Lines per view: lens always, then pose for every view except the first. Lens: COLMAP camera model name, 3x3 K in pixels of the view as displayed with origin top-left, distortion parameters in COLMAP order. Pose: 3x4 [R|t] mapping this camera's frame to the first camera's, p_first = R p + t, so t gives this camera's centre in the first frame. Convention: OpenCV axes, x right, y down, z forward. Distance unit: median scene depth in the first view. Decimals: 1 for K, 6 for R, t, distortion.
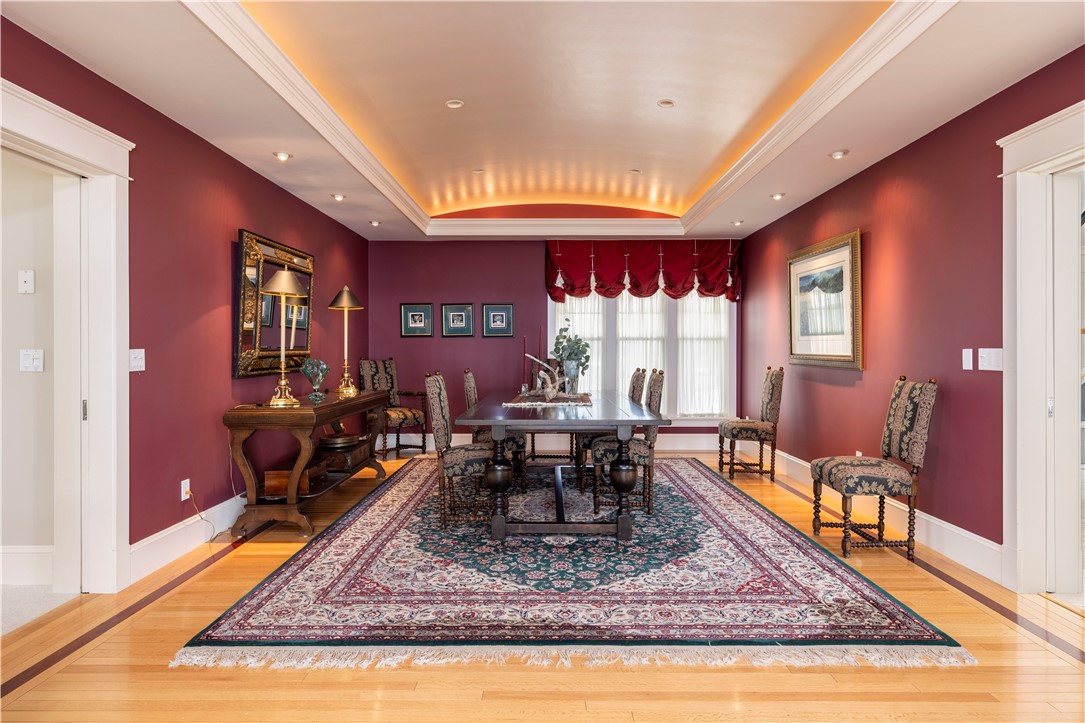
lens RADIAL K [[613.5, 0, 543.5], [0, 613.5, 355.0], [0, 0, 1]] dist [0.001304, 0.000067]
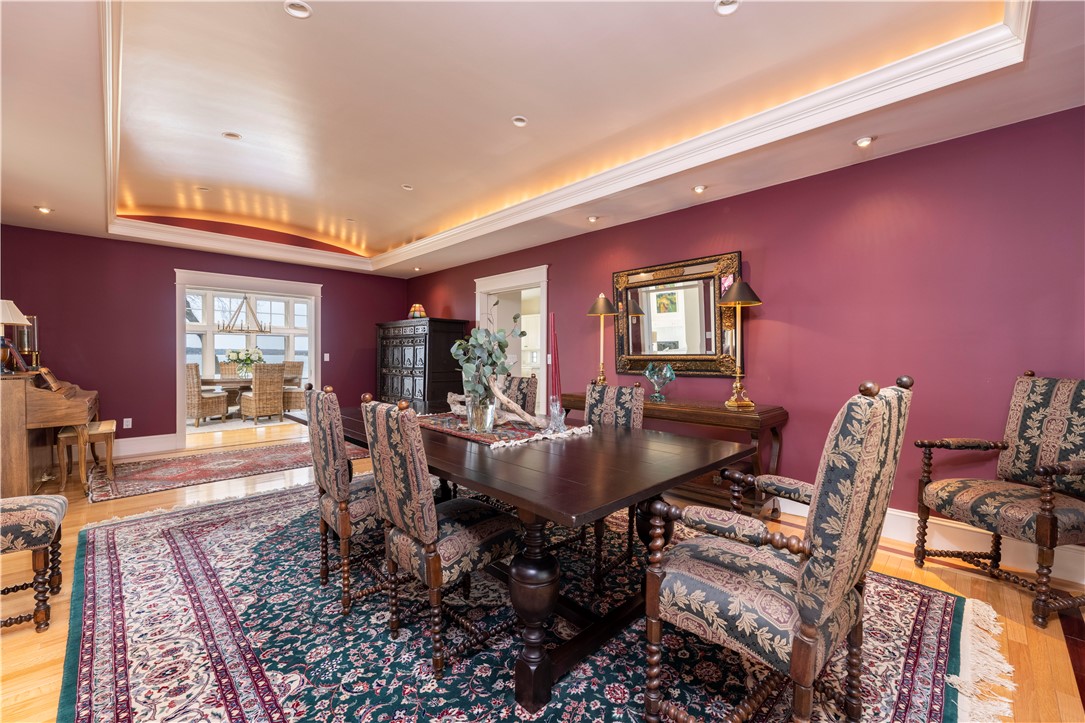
lens RADIAL K [[427.9, 0, 545.7], [0, 427.9, 355.7], [0, 0, 1]] dist [-0.001925, 0.000097]
pose [[-0.702546, 0.000101, -0.711638, 0.436191], [-0.009678, 0.999906, 0.009696, -0.020146], [0.711572, 0.013699, -0.702479, 1.919331]]
